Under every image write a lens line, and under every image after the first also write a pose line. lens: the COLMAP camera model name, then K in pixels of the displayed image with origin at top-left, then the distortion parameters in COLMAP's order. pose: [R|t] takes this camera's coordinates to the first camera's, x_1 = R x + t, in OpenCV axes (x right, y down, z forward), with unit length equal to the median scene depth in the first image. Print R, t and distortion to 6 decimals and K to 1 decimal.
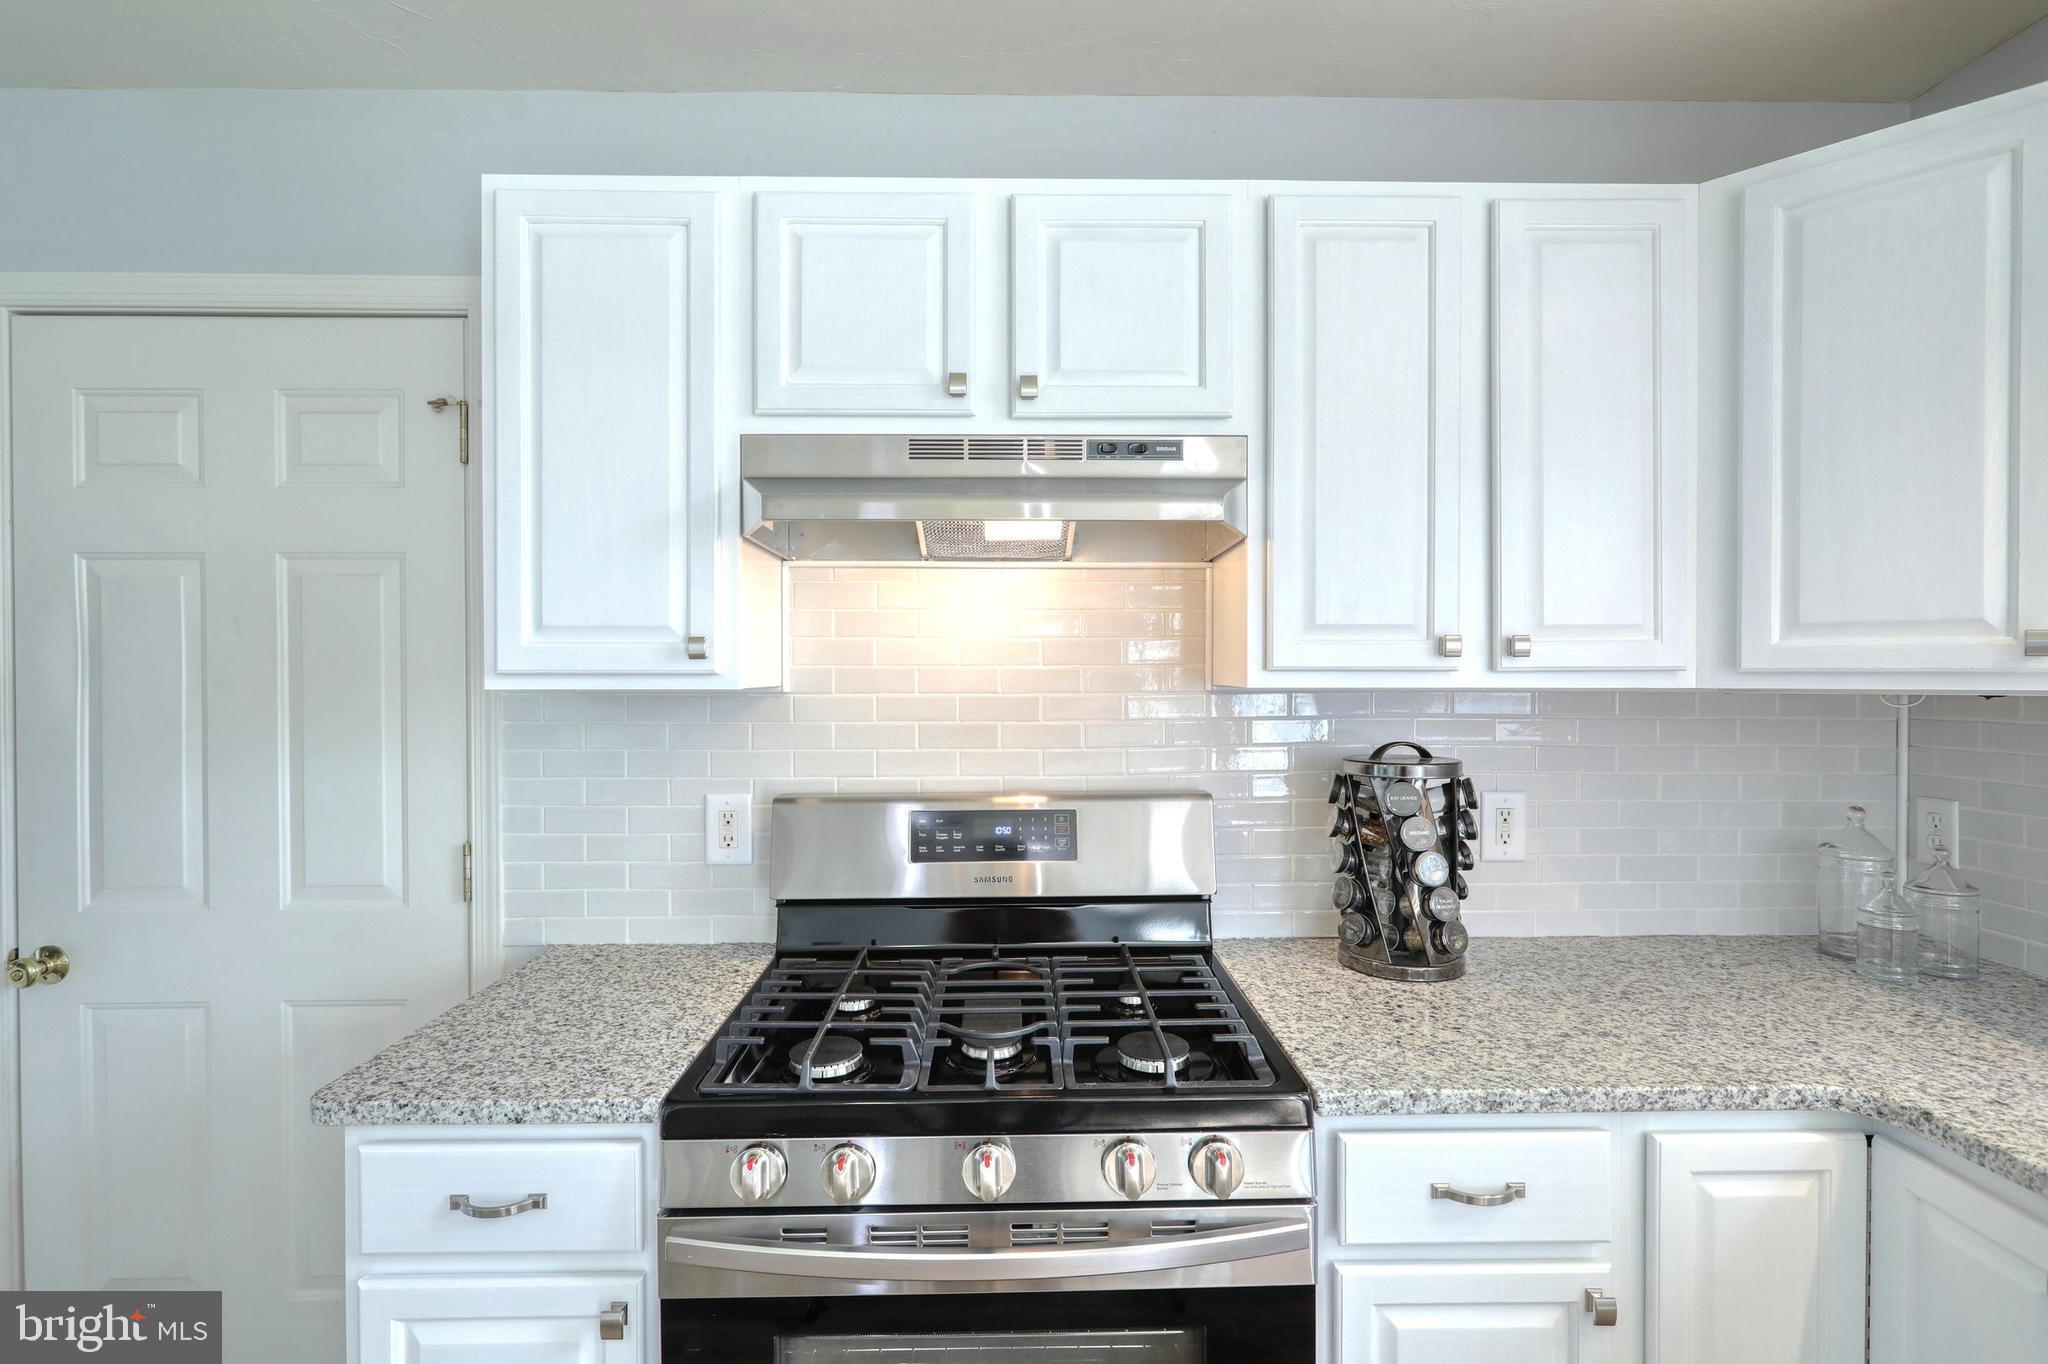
lens RADIAL K [[963.3, 0, 1025.5], [0, 963.3, 678.3], [0, 0, 1]] dist [-0.004859, 0.000553]
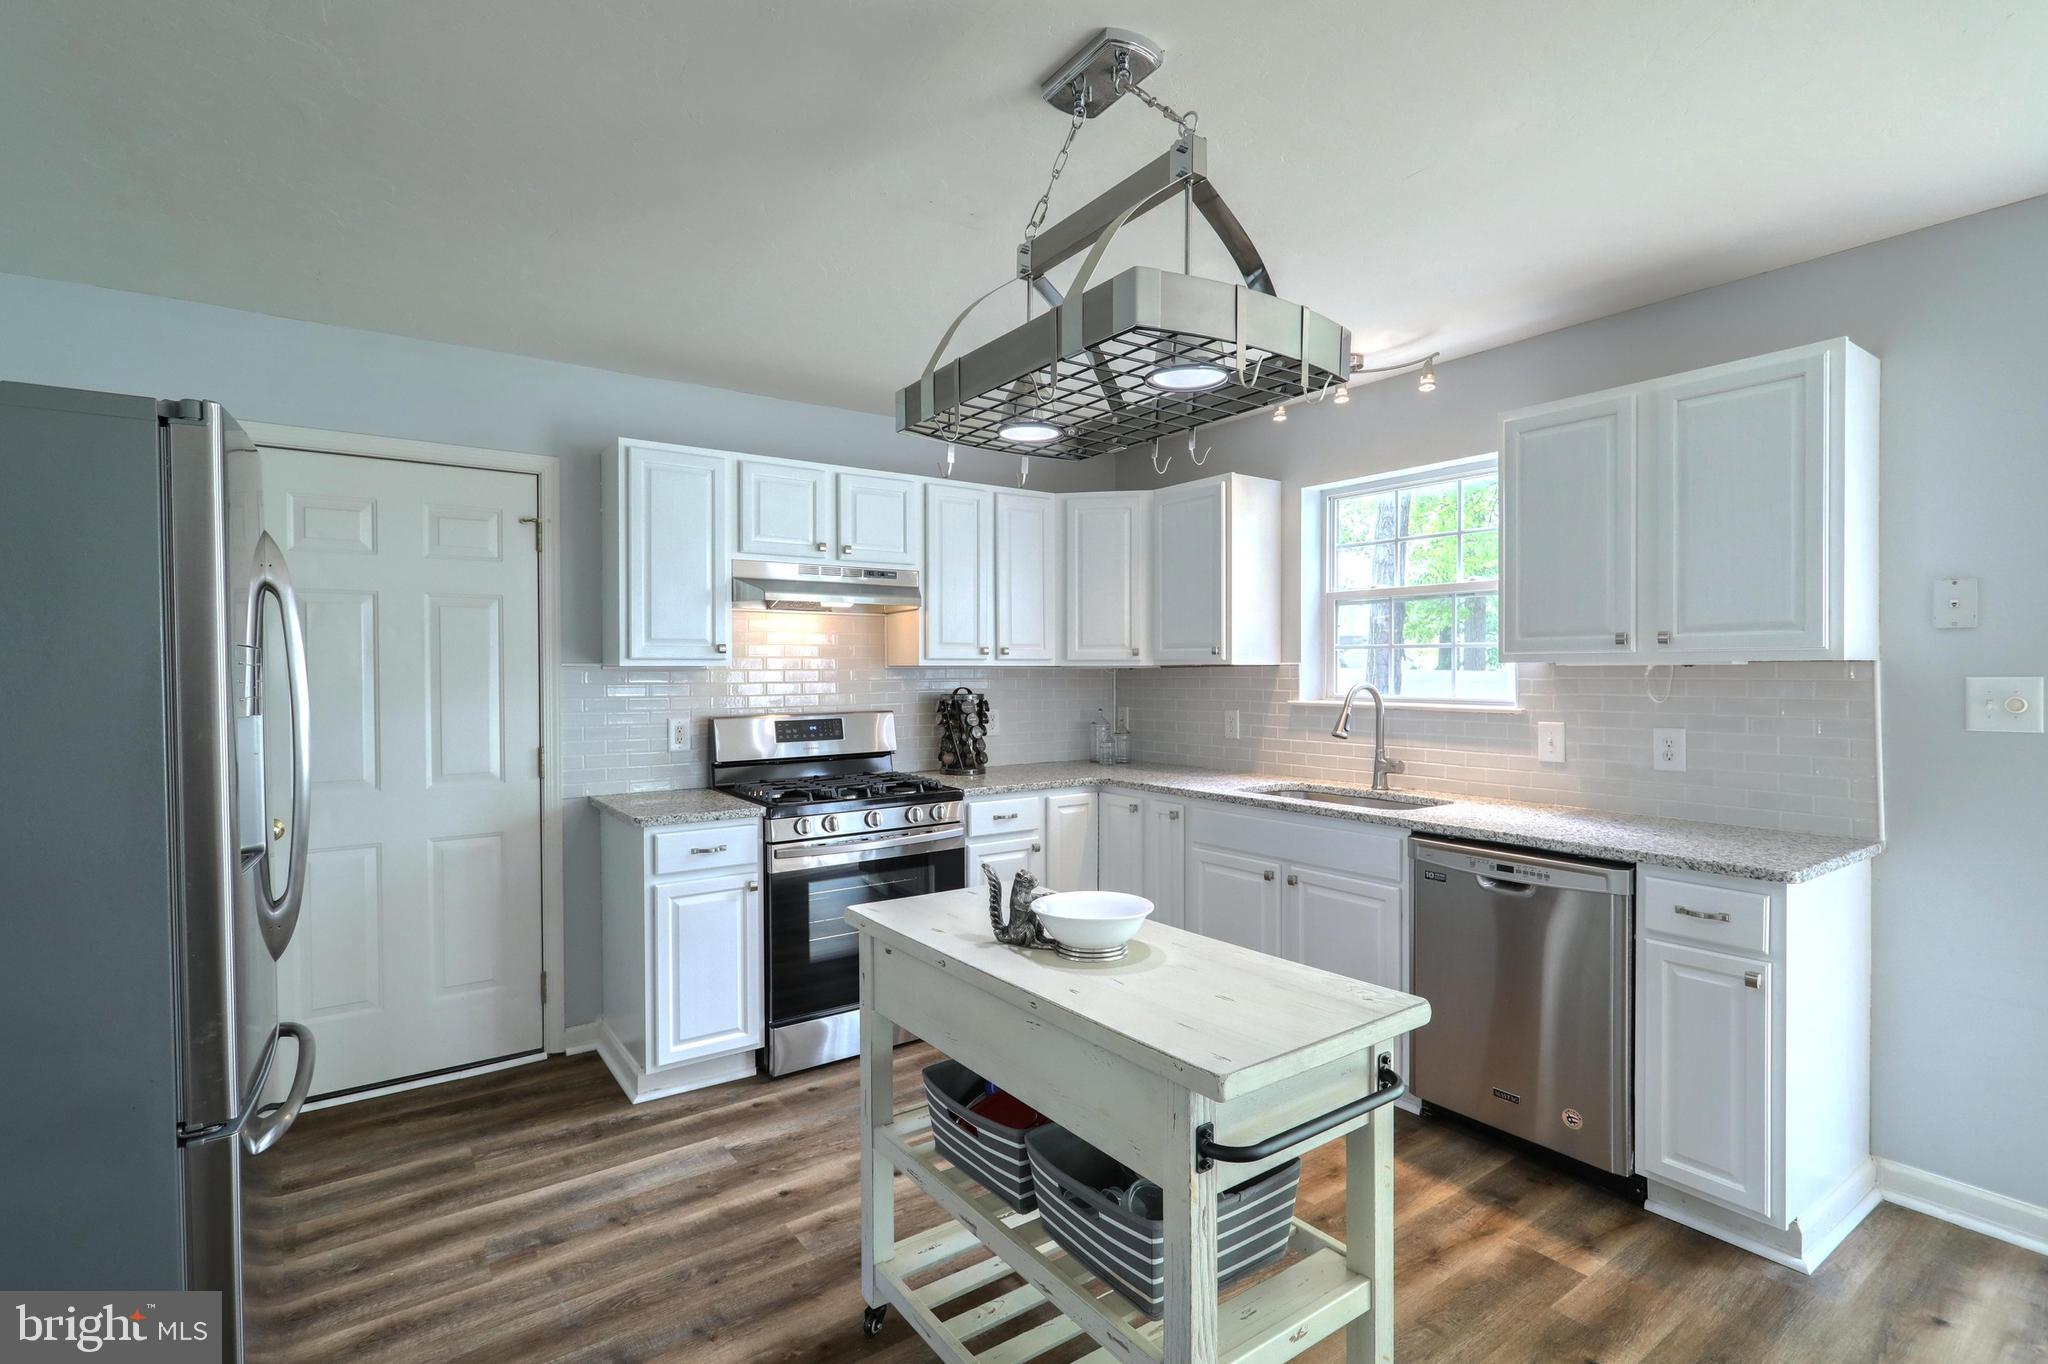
lens RADIAL K [[972.0, 0, 1027.2], [0, 972.0, 677.9], [0, 0, 1]] dist [-0.002231, 0.001604]
pose [[0.822419, -0.006362, 0.568847, -1.092166], [0.005959, 0.999979, 0.002569, 0.039945], [-0.568851, 0.001277, 0.822440, -1.433475]]
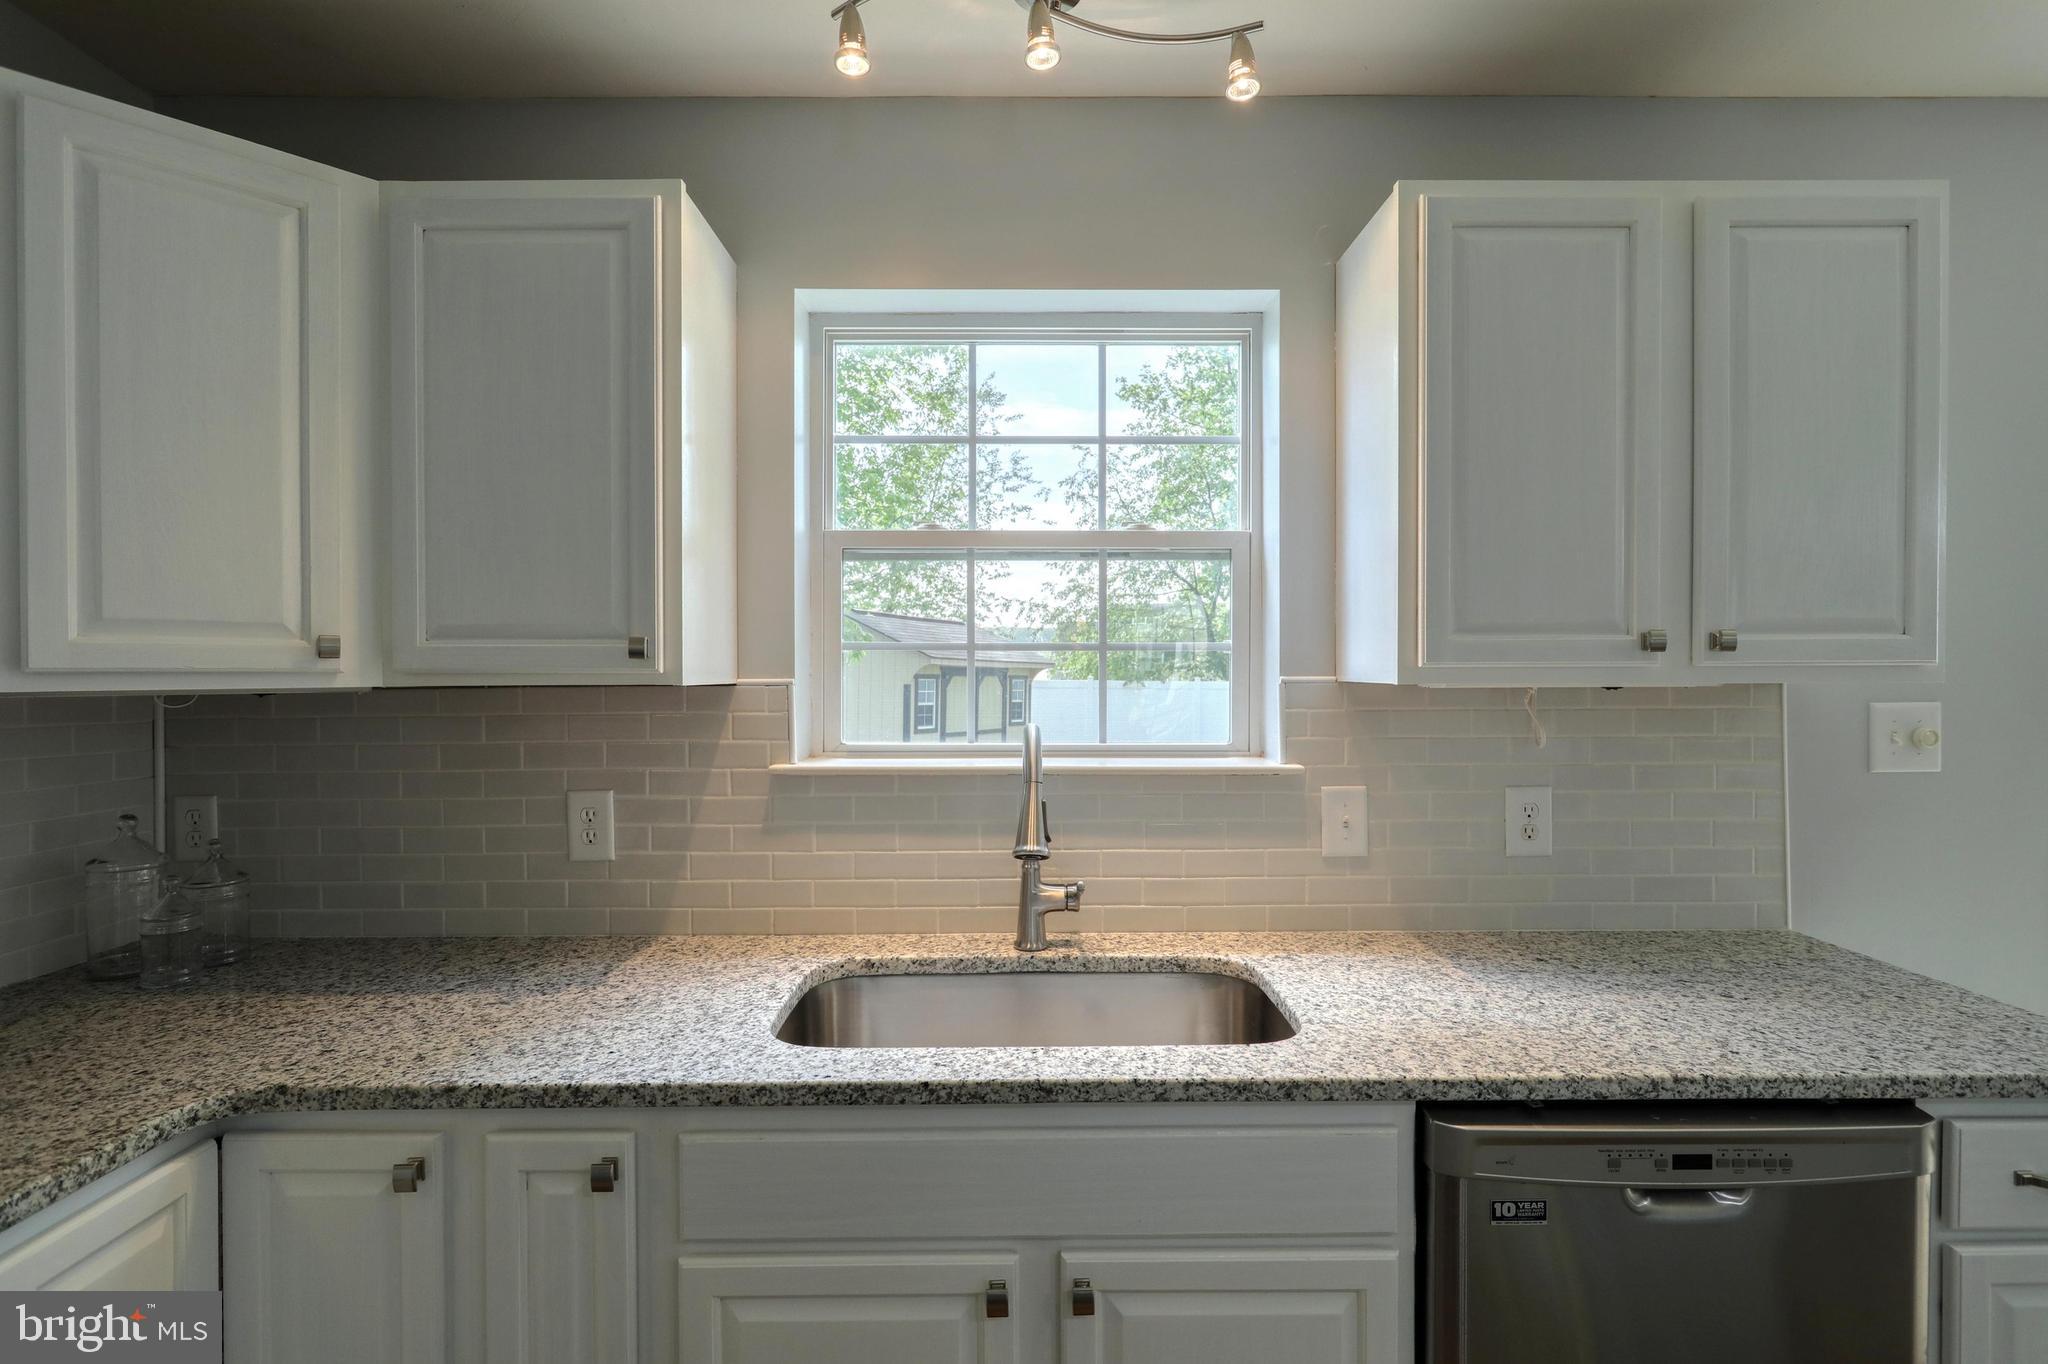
lens RADIAL K [[963.5, 0, 1028.2], [0, 963.5, 678.1], [0, 0, 1]] dist [0.000027, 0.000514]
pose [[0.008942, -0.006647, 0.999938, -0.087649], [0.009566, 0.999933, 0.006562, 0.001256], [-0.999914, 0.009507, 0.009005, 0.119908]]
